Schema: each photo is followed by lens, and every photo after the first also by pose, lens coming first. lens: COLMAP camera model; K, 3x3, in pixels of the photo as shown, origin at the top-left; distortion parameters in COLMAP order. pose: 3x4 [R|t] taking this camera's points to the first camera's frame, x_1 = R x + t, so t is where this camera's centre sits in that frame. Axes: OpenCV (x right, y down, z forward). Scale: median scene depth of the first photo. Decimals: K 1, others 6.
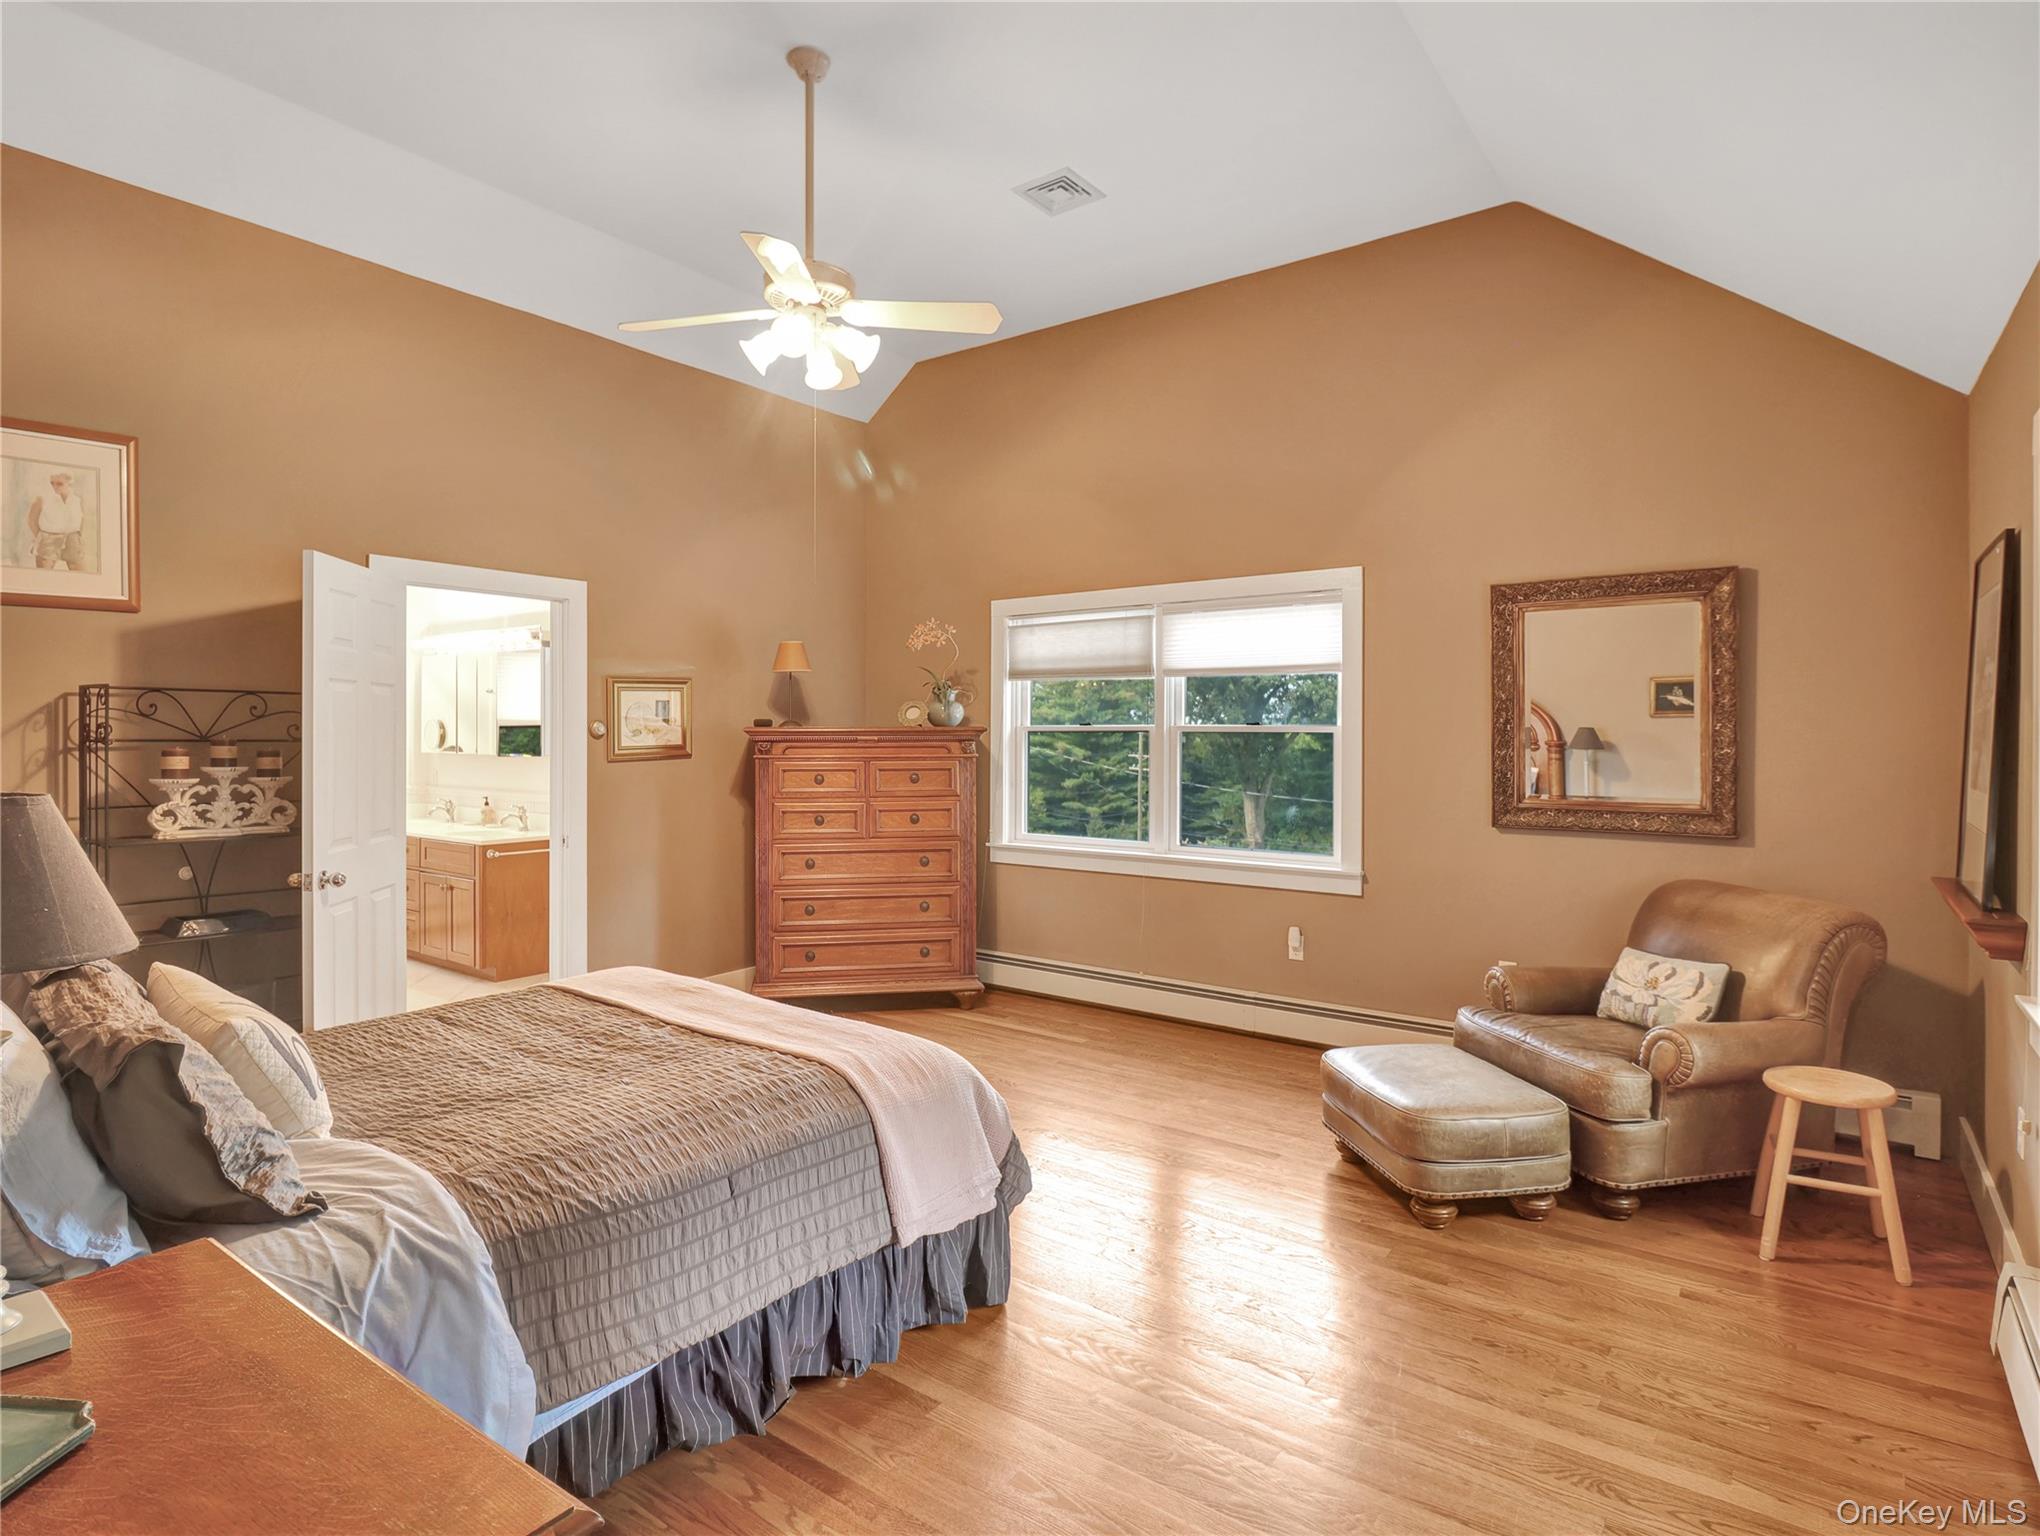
lens RADIAL K [[1075.4, 0, 1008.8], [0, 1075.4, 737.9], [0, 0, 1]] dist [0.004640, -0.015971]
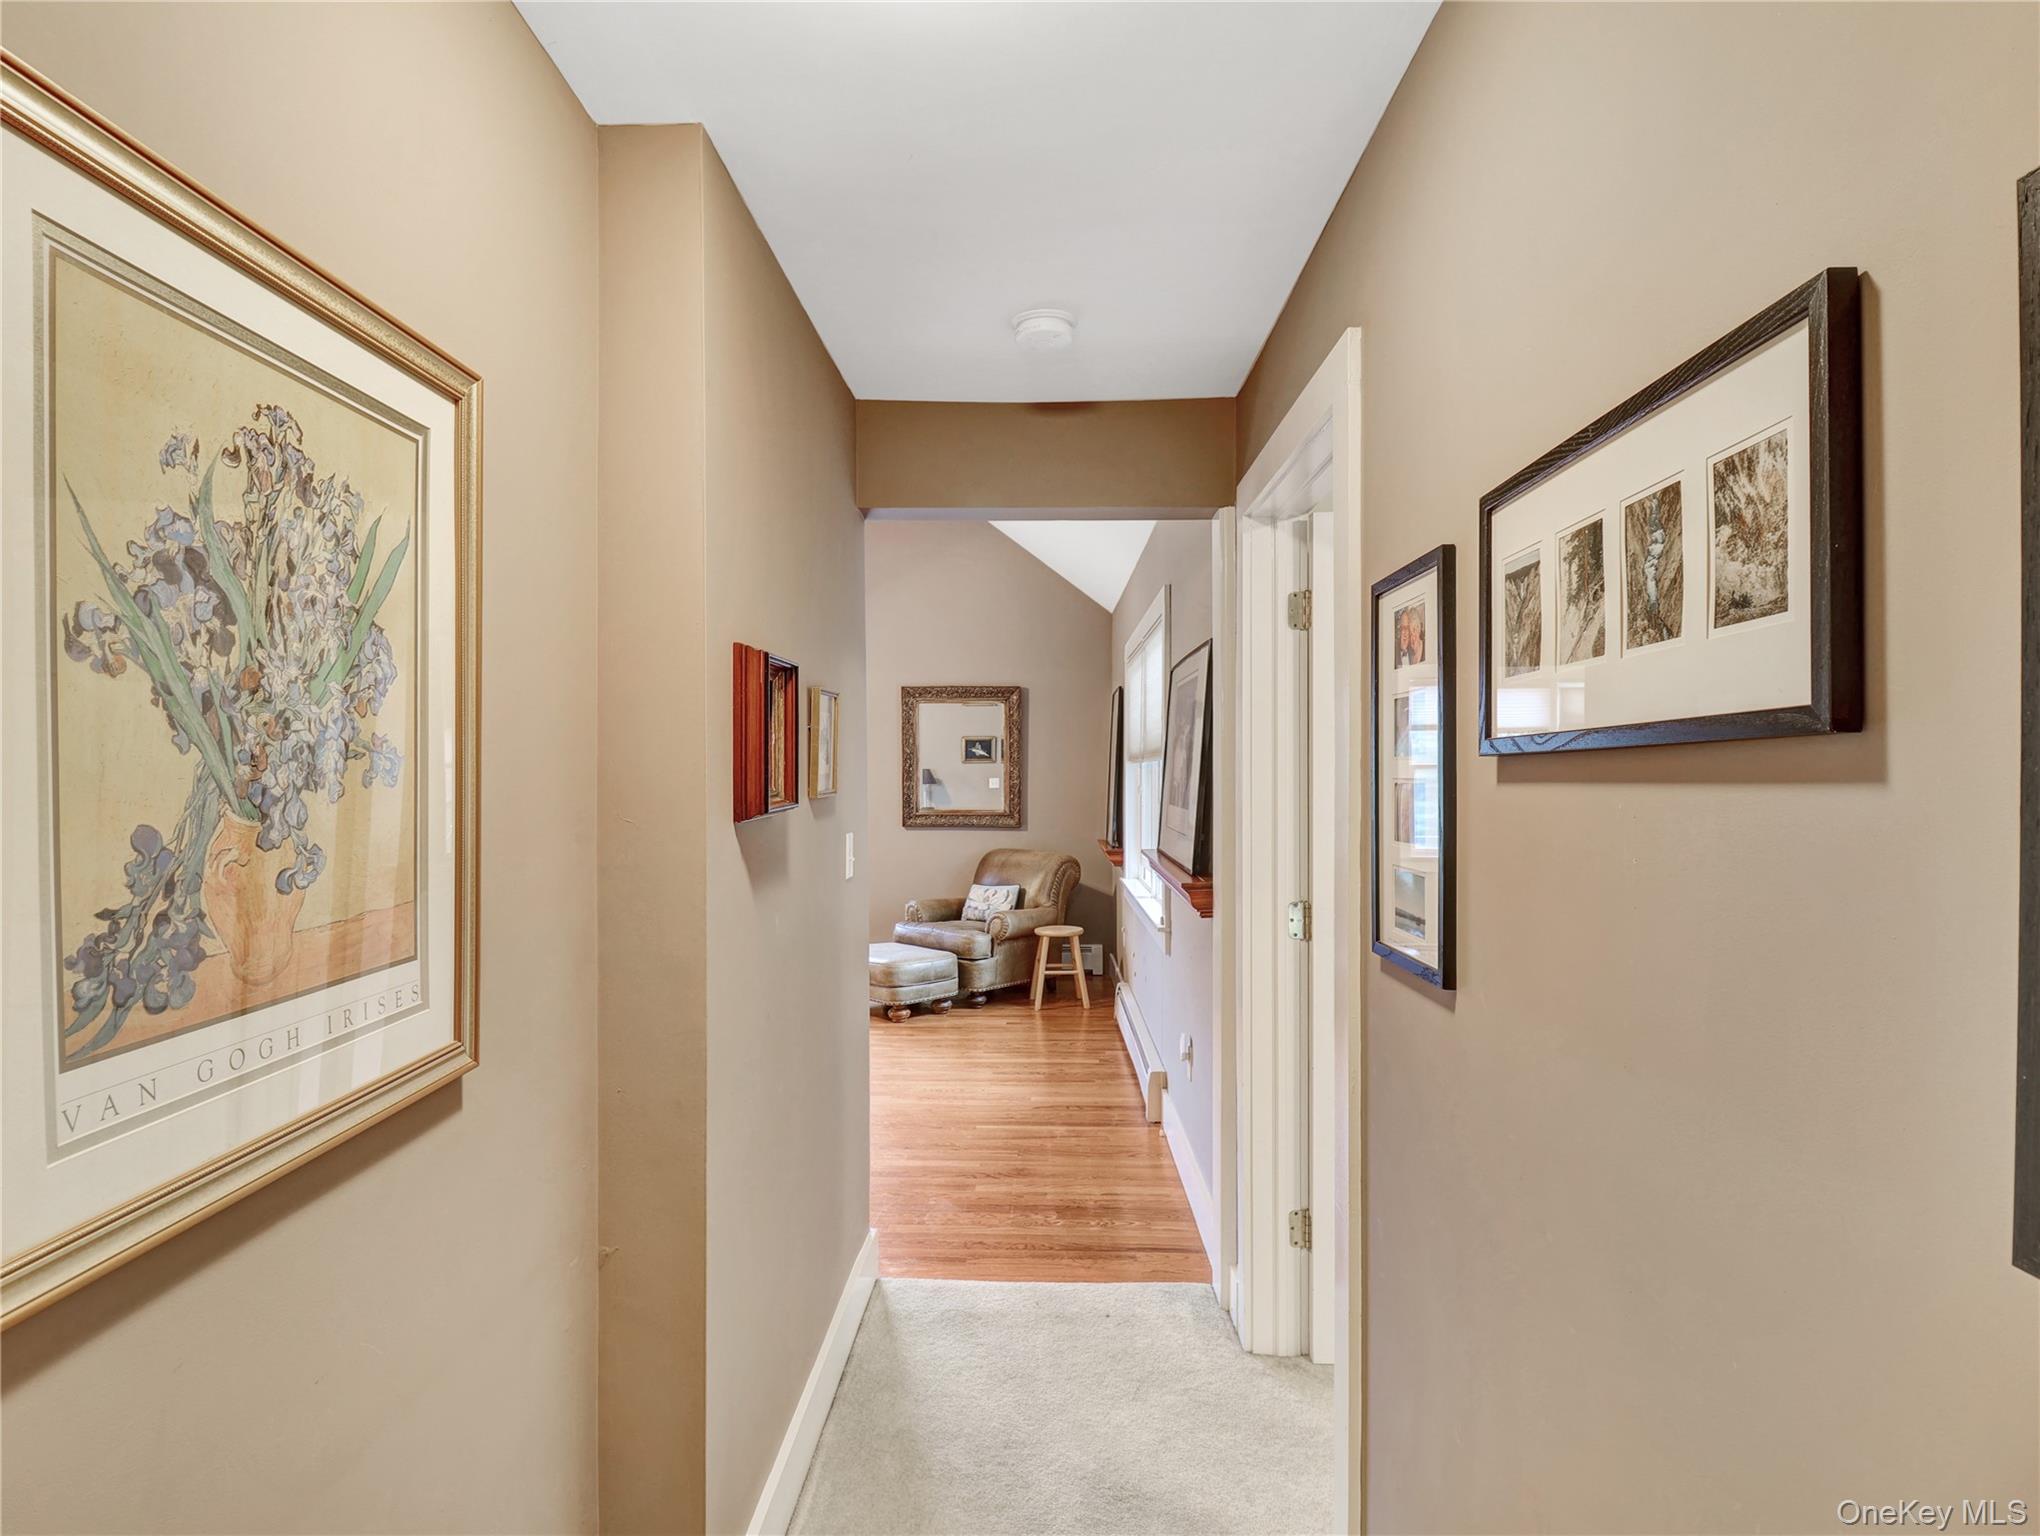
lens RADIAL K [[1077.2, 0, 1020.0], [0, 1077.2, 768.0], [0, 0, 1]] dist [-0.000932, -0.000406]
pose [[0.814924, 0.003305, 0.579558, -0.522351], [0.003049, 0.999945, -0.009989, 0.008326], [-0.579560, 0.009907, 0.814870, -0.680414]]
